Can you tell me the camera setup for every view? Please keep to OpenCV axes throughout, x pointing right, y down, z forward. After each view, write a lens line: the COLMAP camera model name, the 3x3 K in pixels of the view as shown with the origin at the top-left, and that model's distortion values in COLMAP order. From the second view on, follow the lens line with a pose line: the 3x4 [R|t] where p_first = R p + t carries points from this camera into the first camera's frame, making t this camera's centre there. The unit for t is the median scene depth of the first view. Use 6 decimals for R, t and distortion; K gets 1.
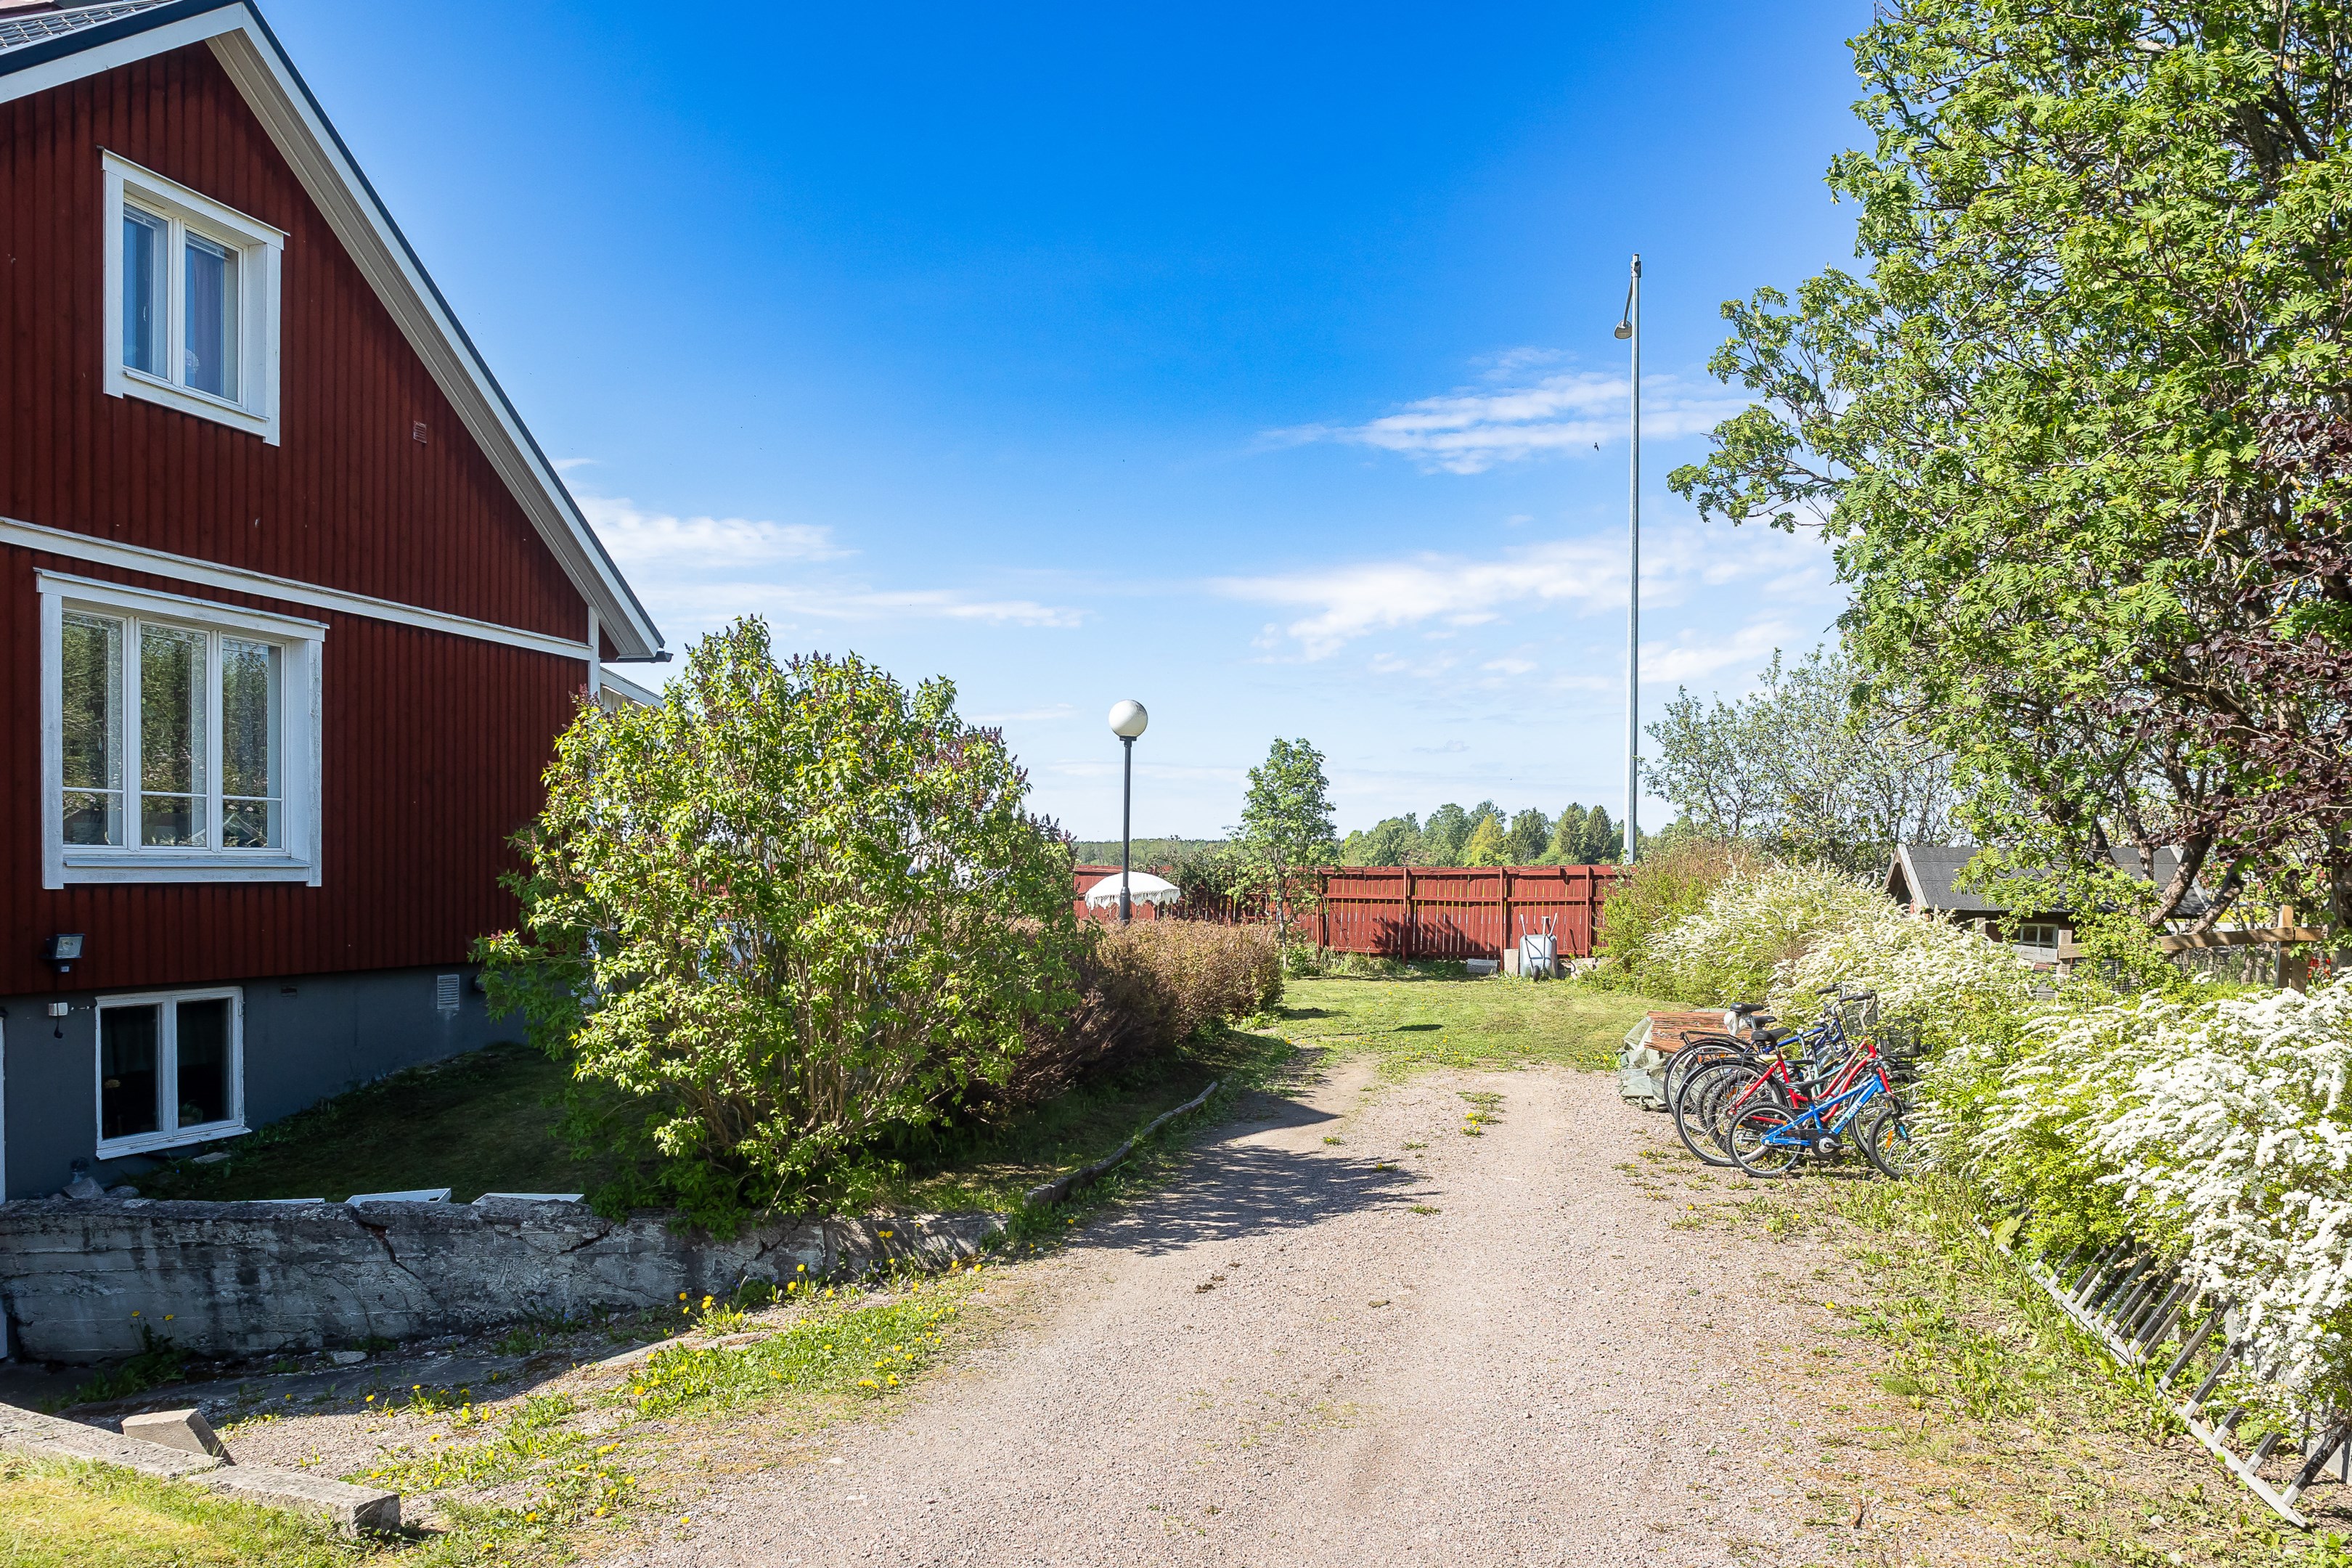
lens RADIAL K [[1668.1, 0, 1178.4], [0, 1668.1, 948.0], [0, 0, 1]] dist [-0.034958, 0.011303]
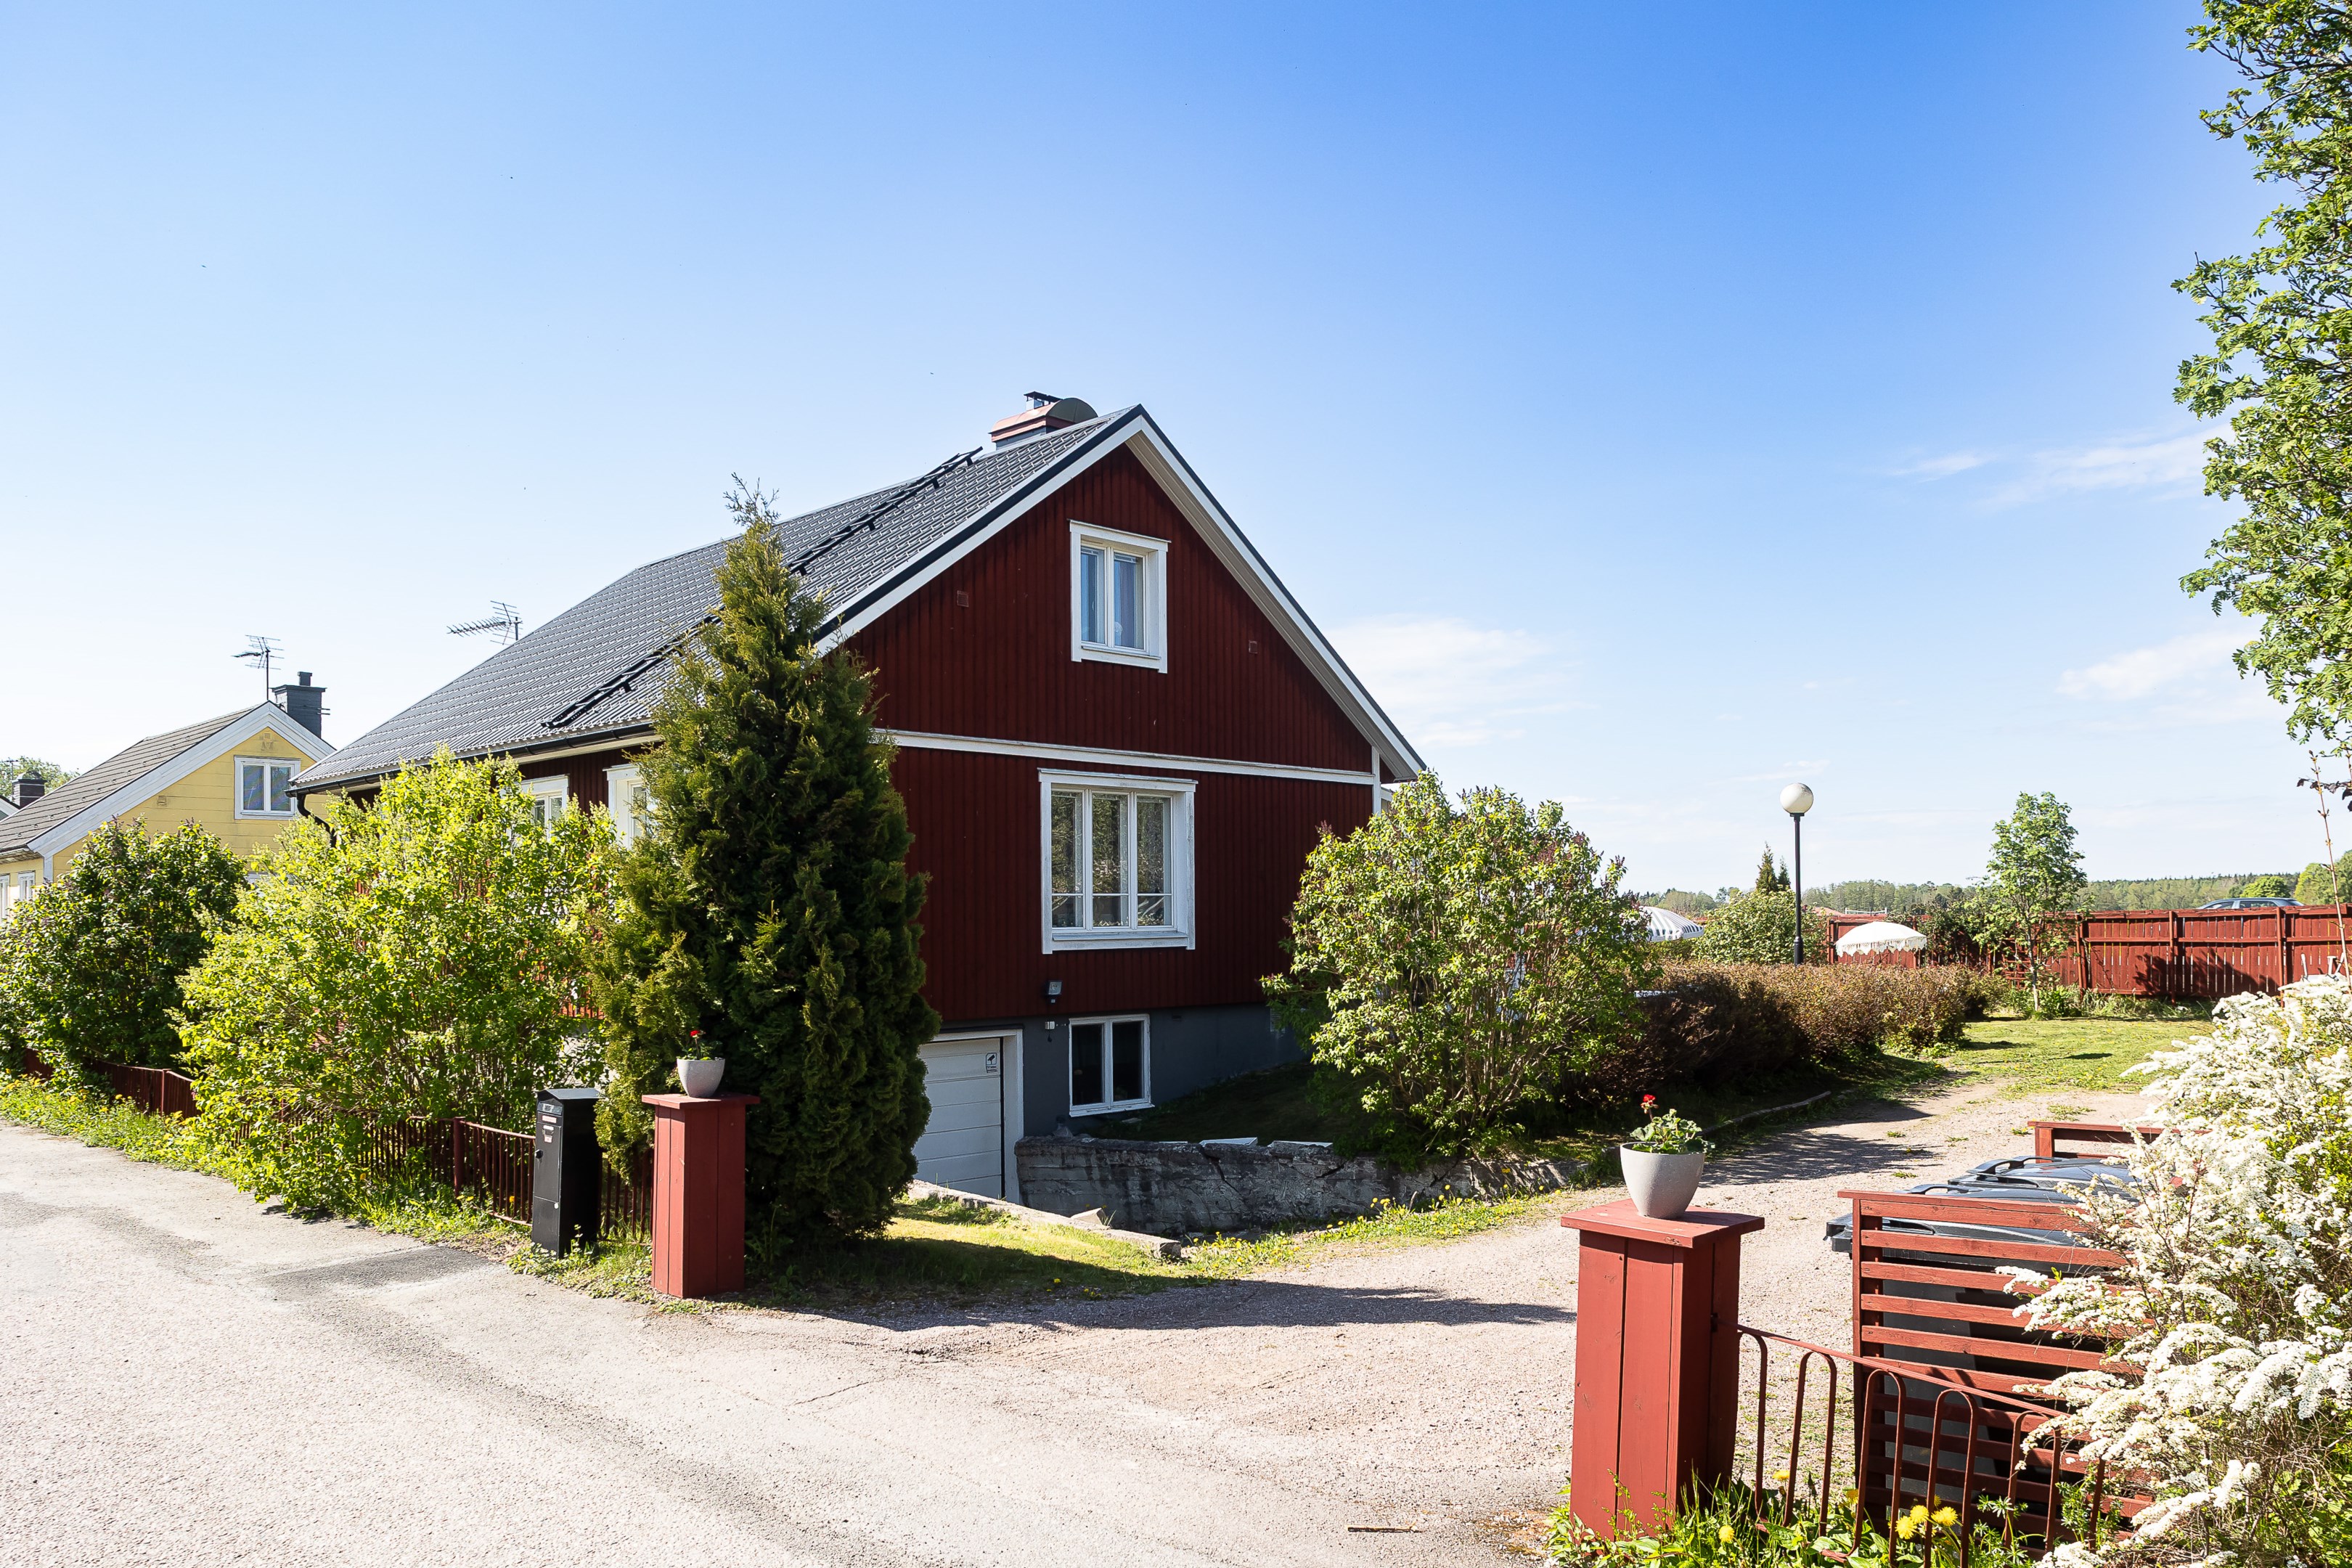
lens RADIAL K [[1661.2, 0, 1184.4], [0, 1661.2, 895.9], [0, 0, 1]] dist [-0.070753, 0.051754]
pose [[0.865565, -0.037500, -0.499391, 0.282532], [0.004348, 0.997718, -0.067384, 0.019250], [0.500778, 0.056154, 0.863752, -0.393269]]
